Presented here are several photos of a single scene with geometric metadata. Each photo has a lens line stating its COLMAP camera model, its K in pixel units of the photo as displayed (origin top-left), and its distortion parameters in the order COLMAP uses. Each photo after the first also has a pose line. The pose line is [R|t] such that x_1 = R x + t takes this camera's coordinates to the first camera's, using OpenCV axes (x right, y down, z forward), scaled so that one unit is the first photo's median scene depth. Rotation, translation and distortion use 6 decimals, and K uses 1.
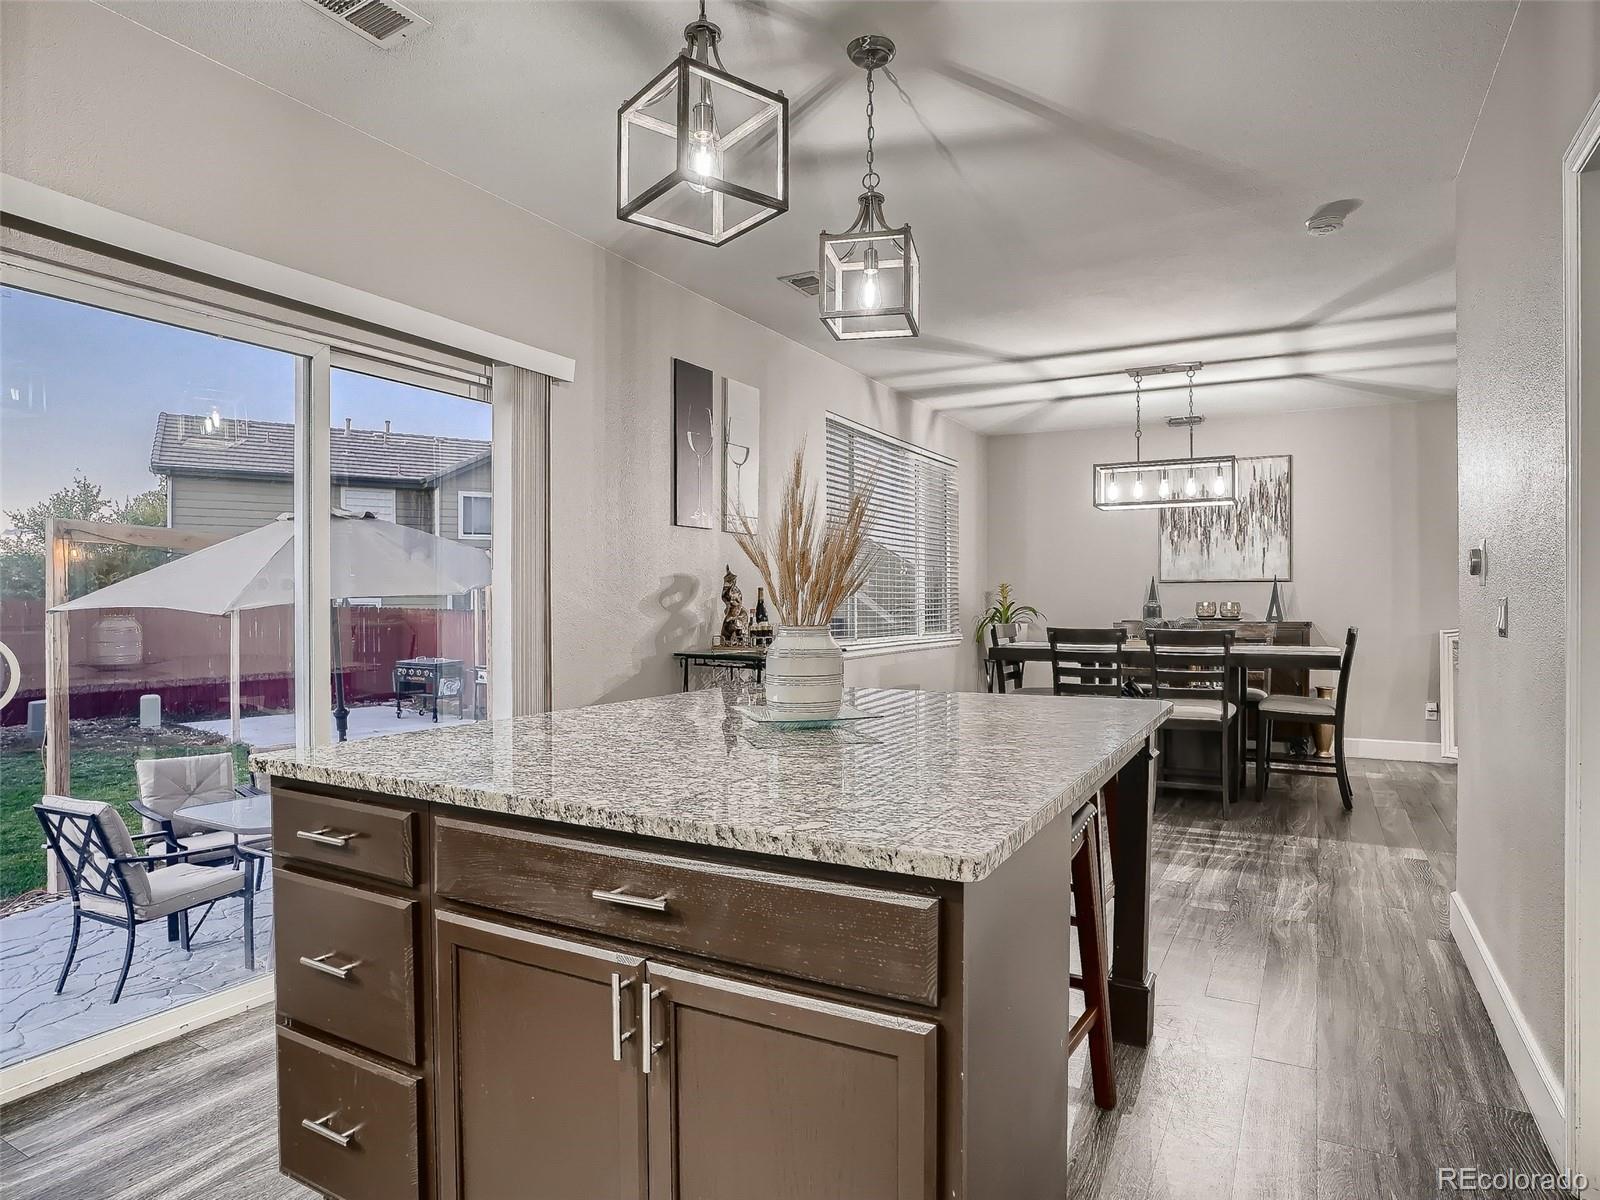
lens RADIAL K [[954.2, 0, 800.0], [0, 954.2, 600.0], [0, 0, 1]] dist [-0.066570, 0.033606]
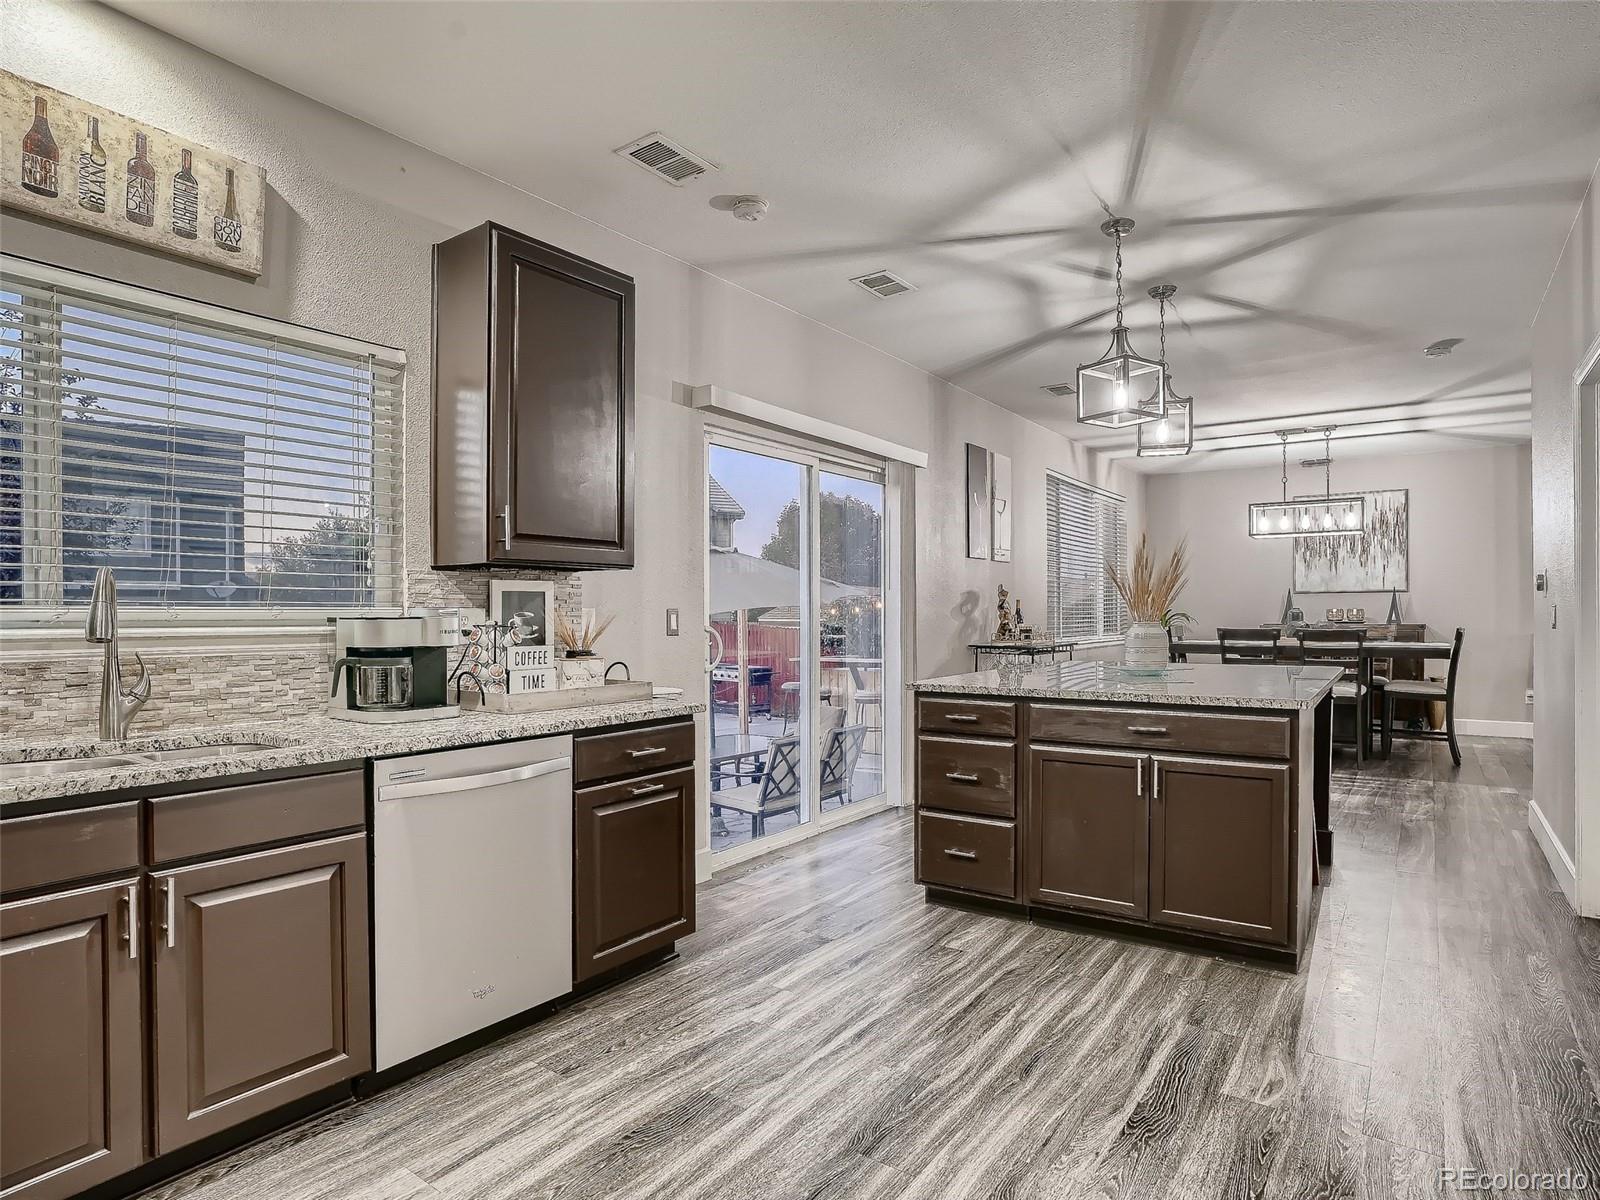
lens RADIAL K [[901.1, 0, 808.5], [0, 901.1, 608.5], [0, 0, 1]] dist [-0.061397, 0.029951]
pose [[0.994079, -0.003384, -0.108610, -0.188038], [0.003352, 0.999994, -0.000482, -0.000176], [0.108611, 0.000115, 0.994084, -0.331758]]
